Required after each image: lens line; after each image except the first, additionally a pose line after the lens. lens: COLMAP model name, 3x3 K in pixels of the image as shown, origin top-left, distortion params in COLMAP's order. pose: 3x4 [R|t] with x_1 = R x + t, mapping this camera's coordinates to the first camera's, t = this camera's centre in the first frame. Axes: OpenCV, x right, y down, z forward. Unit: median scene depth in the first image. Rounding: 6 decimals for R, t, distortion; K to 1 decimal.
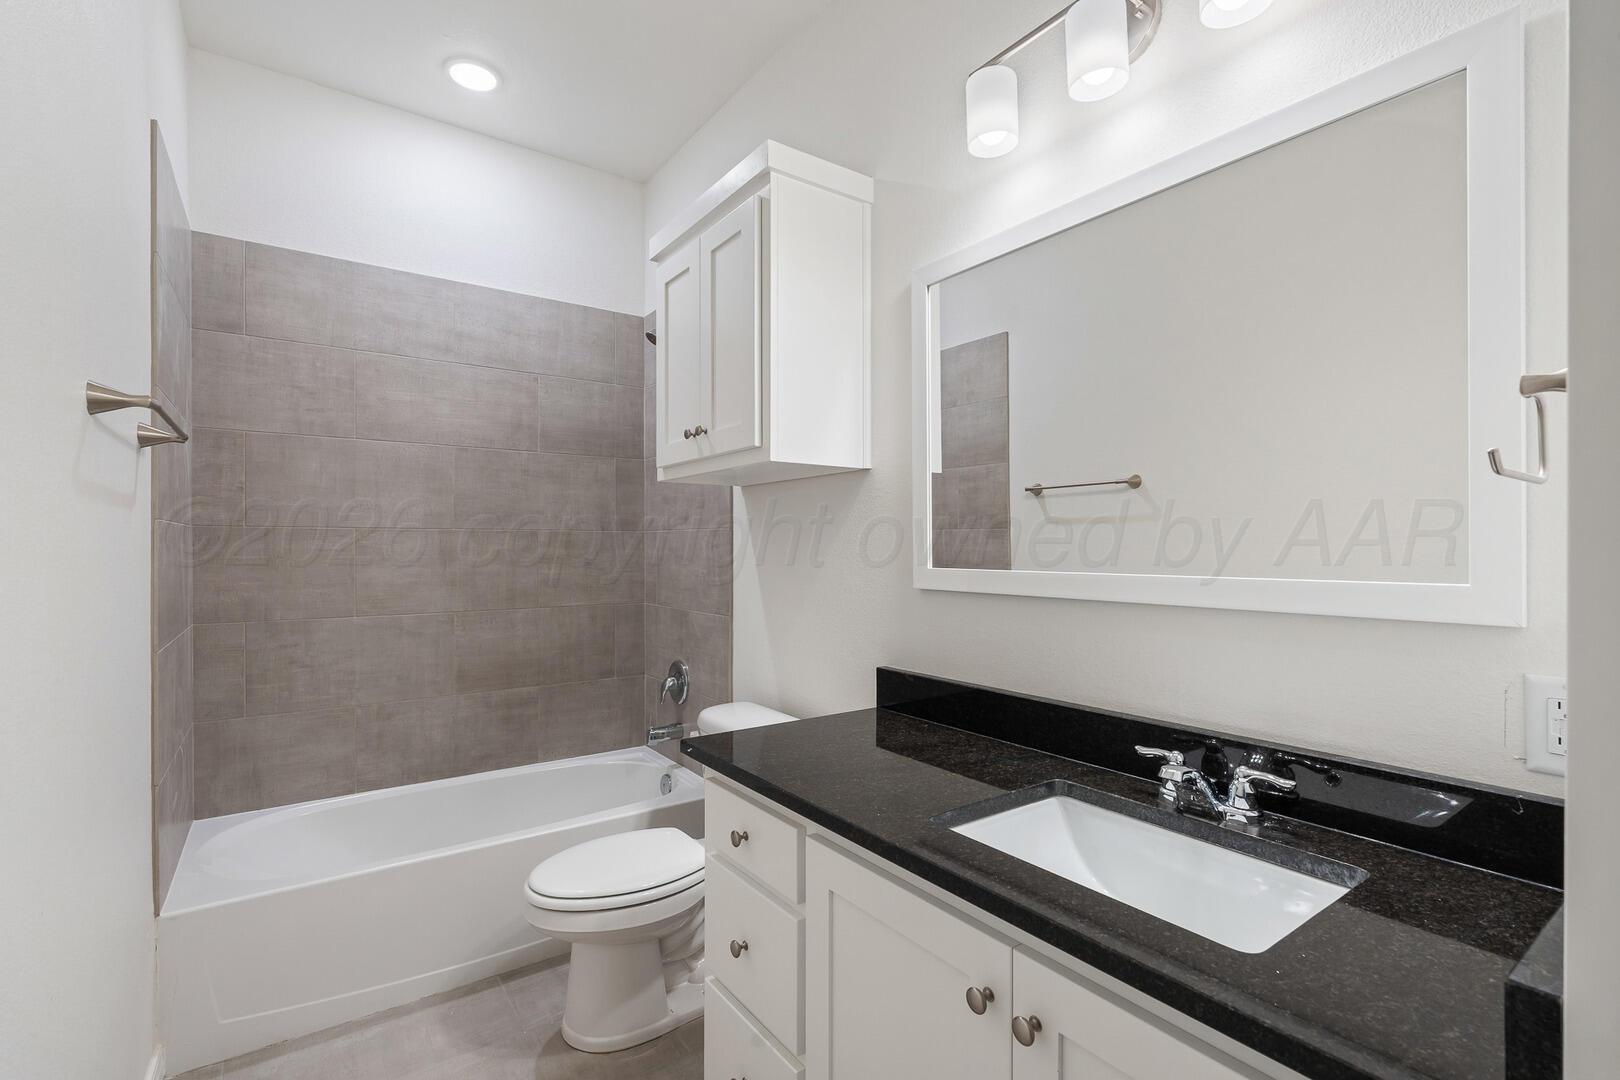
lens RADIAL K [[733.9, 0, 806.7], [0, 733.9, 543.9], [0, 0, 1]] dist [-0.004565, 0.000153]
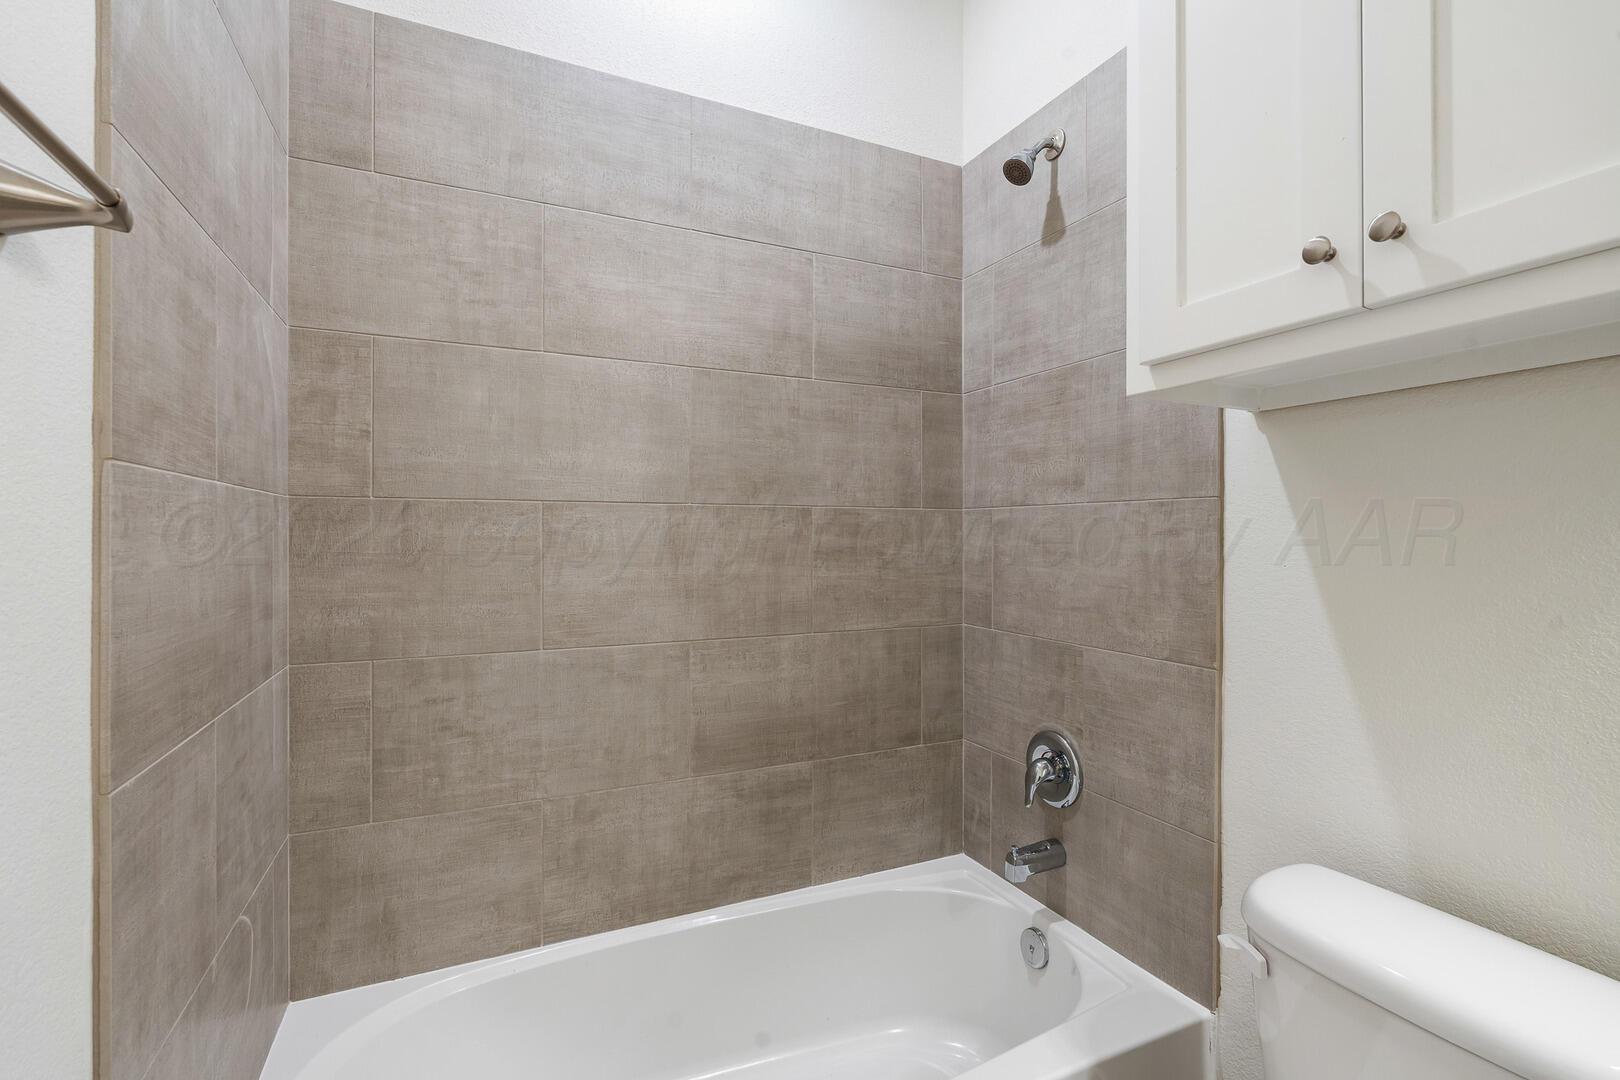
lens RADIAL K [[742.1, 0, 812.6], [0, 742.1, 528.3], [0, 0, 1]] dist [-0.003378, -0.000154]
pose [[0.983731, -0.000834, -0.179646, -0.275834], [-0.000358, 0.999978, -0.006605, 0.004046], [0.179647, 0.006562, 0.983709, 0.421982]]
